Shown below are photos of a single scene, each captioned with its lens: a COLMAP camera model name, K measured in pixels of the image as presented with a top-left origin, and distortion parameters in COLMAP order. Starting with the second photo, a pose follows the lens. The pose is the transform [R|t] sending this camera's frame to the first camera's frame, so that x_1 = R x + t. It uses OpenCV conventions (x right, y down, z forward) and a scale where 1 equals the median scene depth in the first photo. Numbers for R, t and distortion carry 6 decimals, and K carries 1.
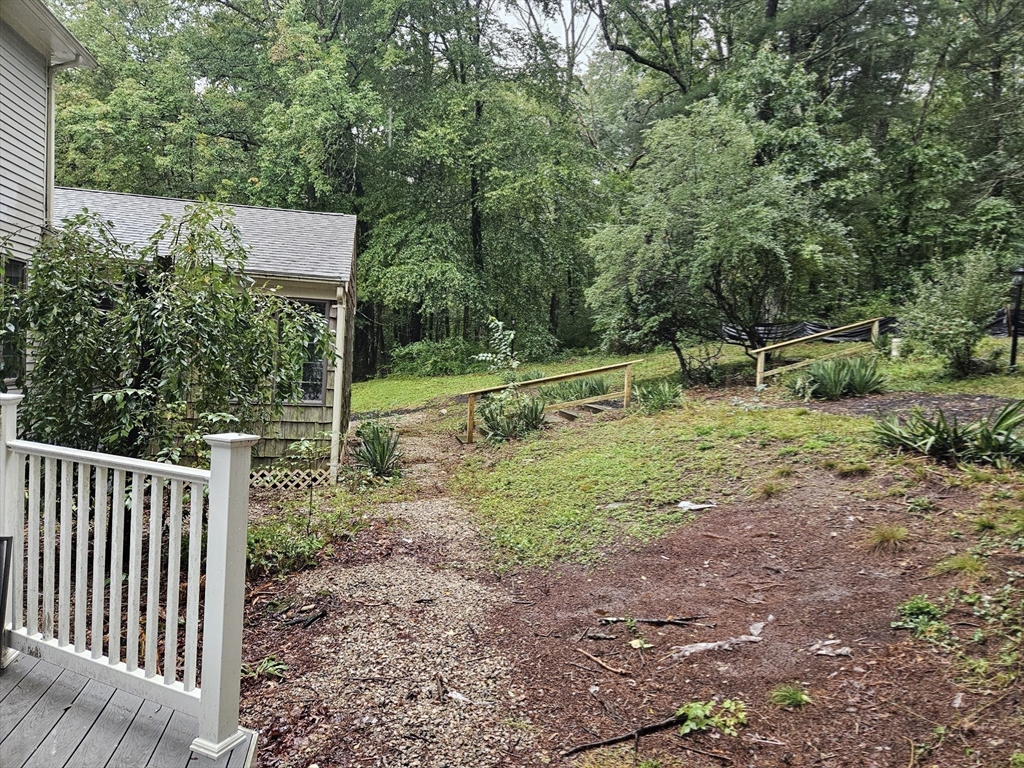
lens RADIAL K [[695.9, 0, 515.2], [0, 695.9, 366.2], [0, 0, 1]] dist [0.090709, -0.078813]
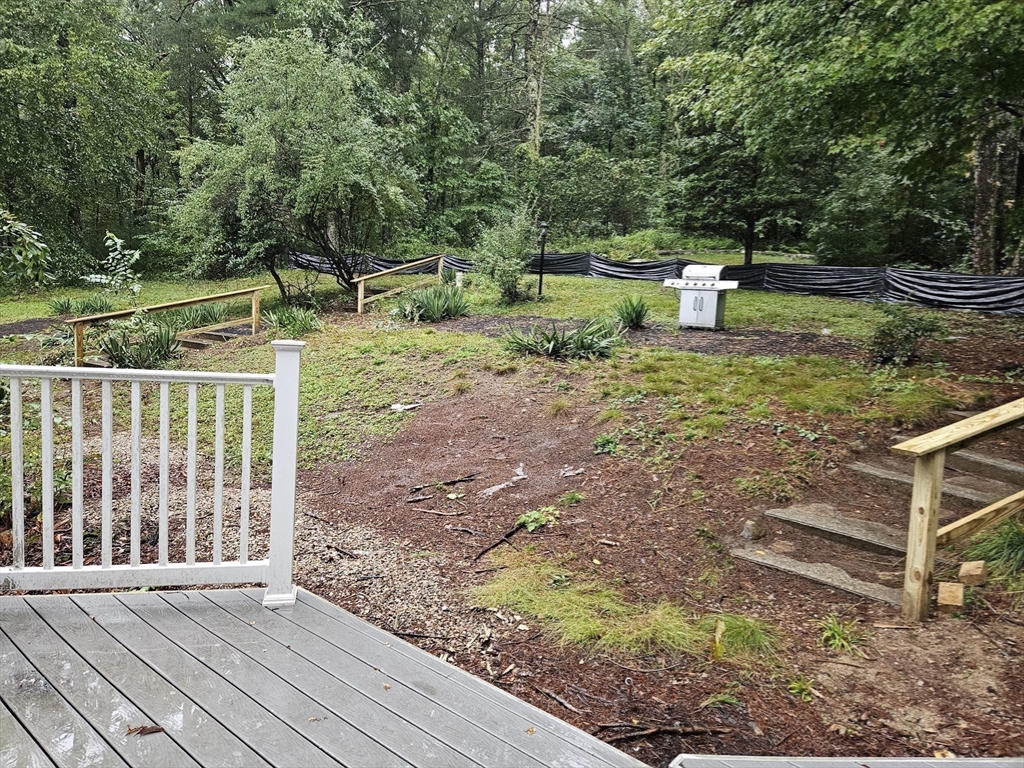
lens RADIAL K [[695.9, 0, 515.2], [0, 695.9, 366.2], [0, 0, 1]] dist [0.090709, -0.078813]
pose [[0.783366, -0.056252, 0.619010, -0.187994], [-0.006037, 0.995161, 0.098074, 0.004851], [-0.621531, -0.080565, 0.779236, -0.032918]]
